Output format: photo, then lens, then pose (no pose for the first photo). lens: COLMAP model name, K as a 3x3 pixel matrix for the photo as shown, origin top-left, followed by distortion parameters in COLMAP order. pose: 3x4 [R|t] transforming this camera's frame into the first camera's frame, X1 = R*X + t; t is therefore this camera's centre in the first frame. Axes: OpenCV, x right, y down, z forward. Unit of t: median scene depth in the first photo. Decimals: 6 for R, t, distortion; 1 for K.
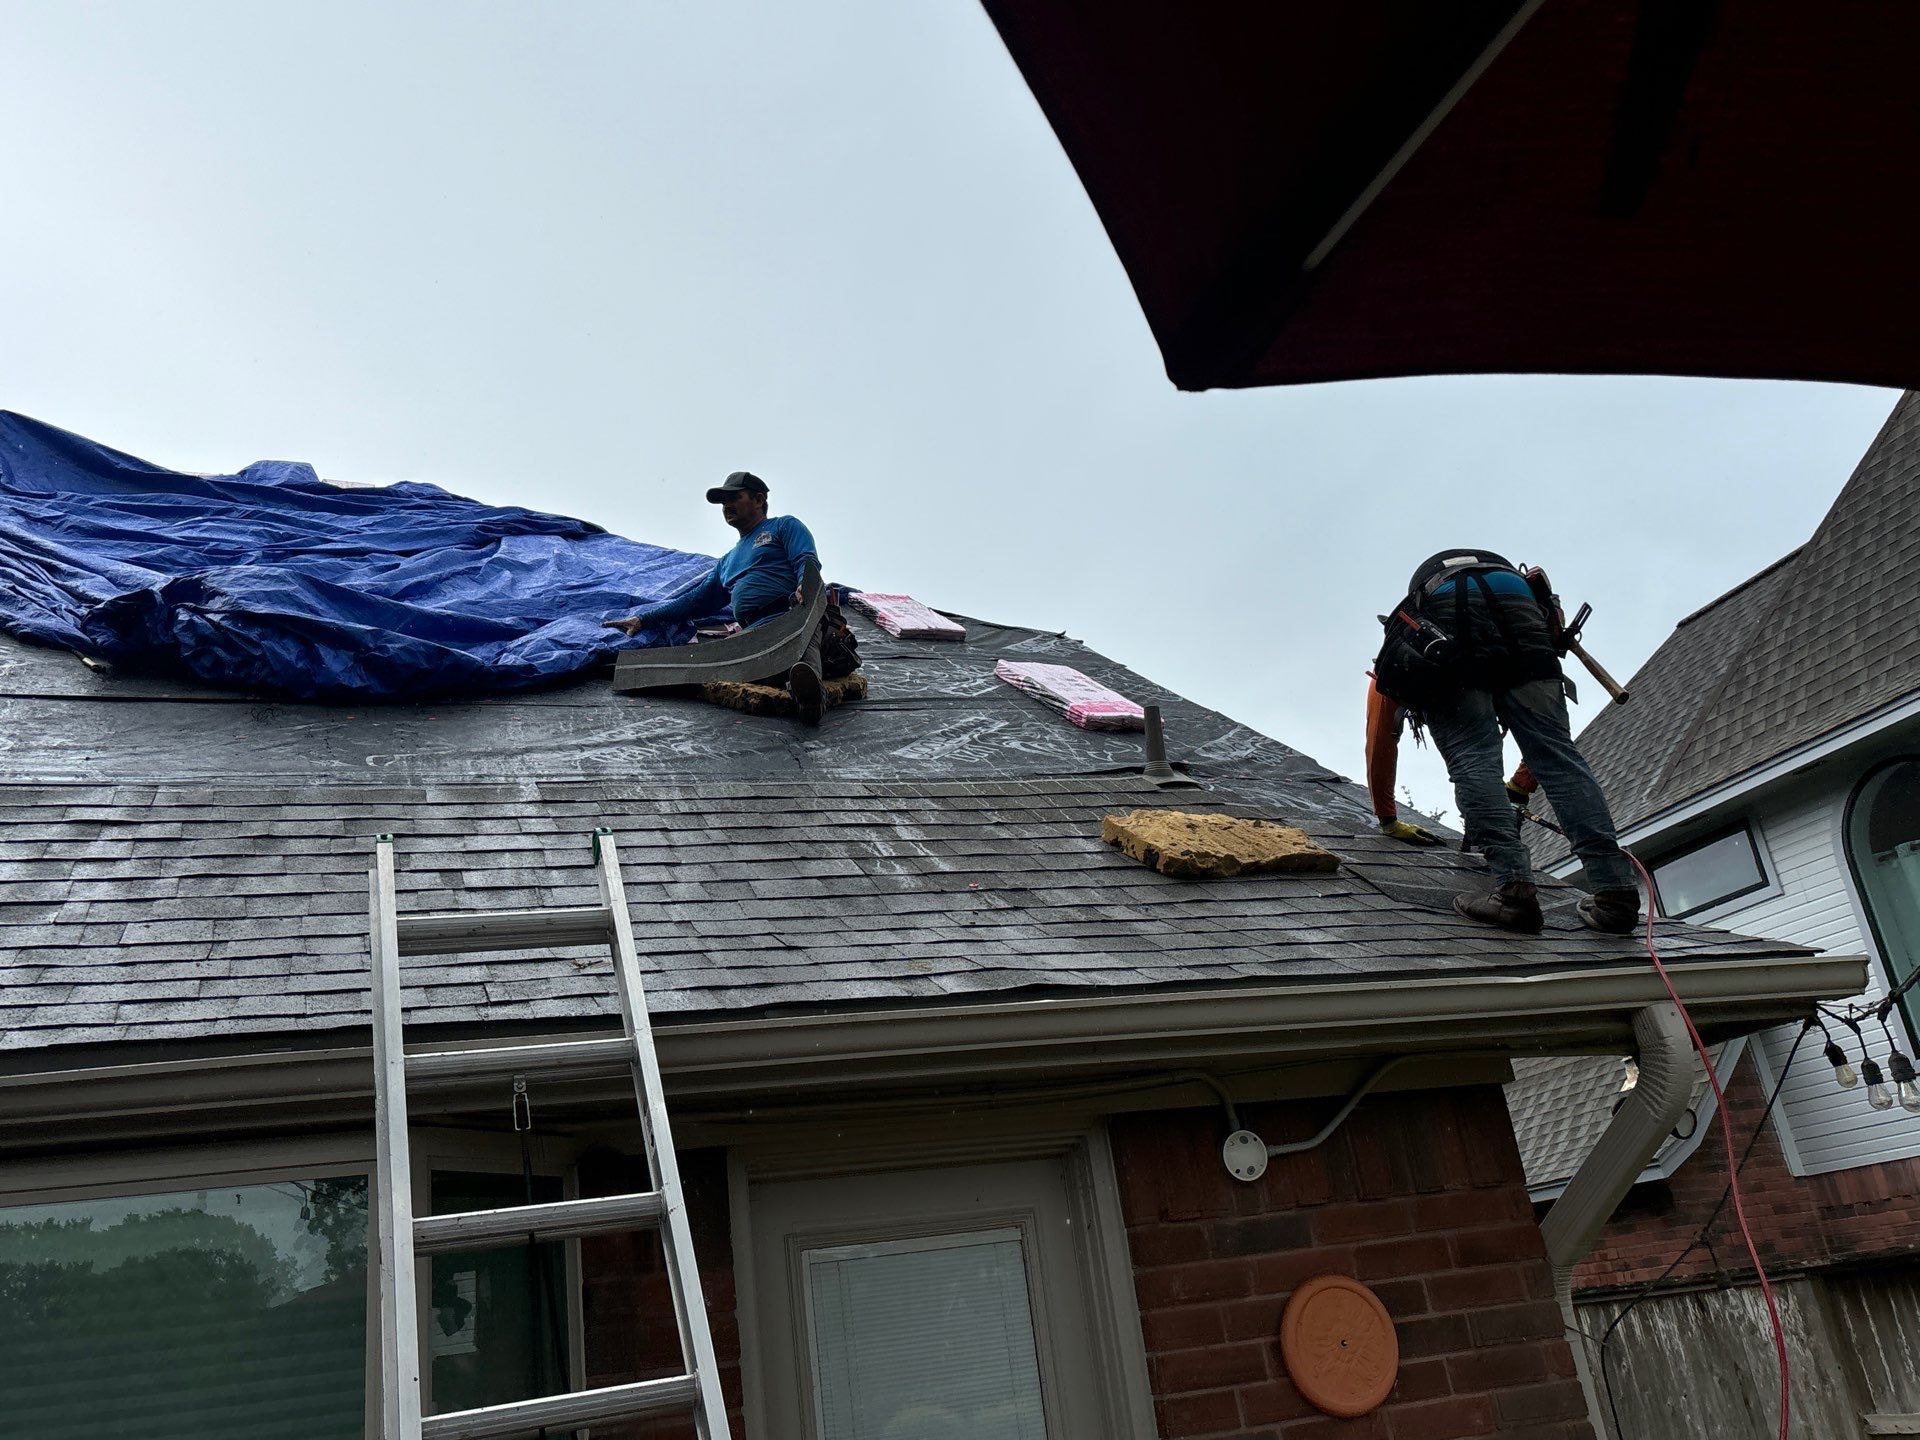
lens RADIAL K [[1559.4, 0, 960.0], [0, 1559.4, 720.0], [0, 0, 1]] dist [0.030377, -0.004109]
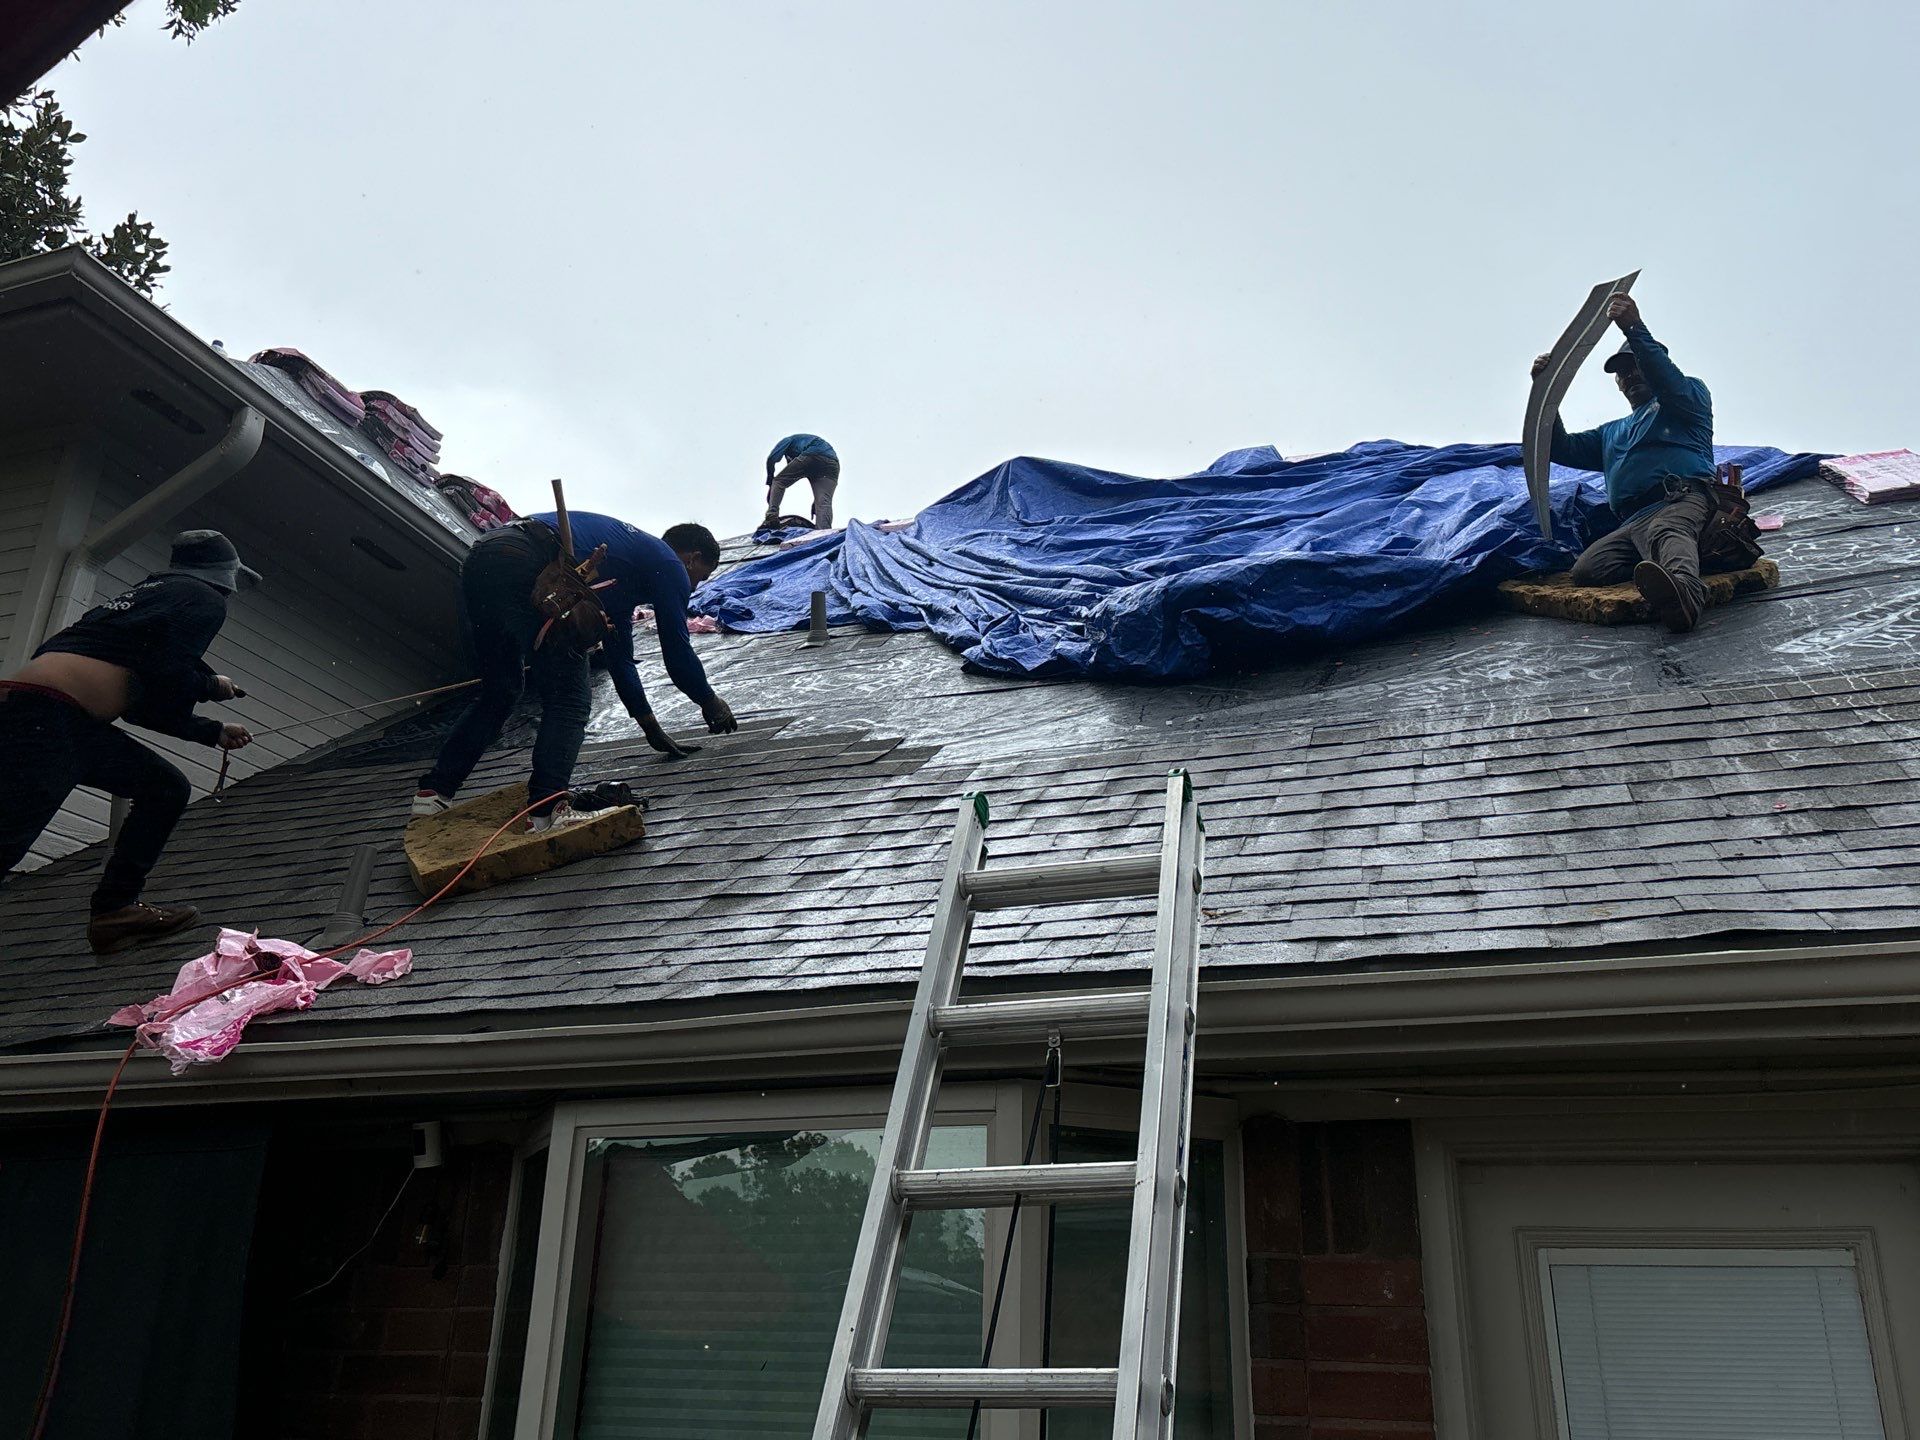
lens RADIAL K [[1559.4, 0, 960.0], [0, 1559.4, 720.0], [0, 0, 1]] dist [0.030377, -0.004109]
pose [[0.772567, -0.100931, -0.626860, 0.135066], [0.118805, 0.992827, -0.013436, 0.018122], [0.623719, -0.064094, 0.779016, 0.097209]]
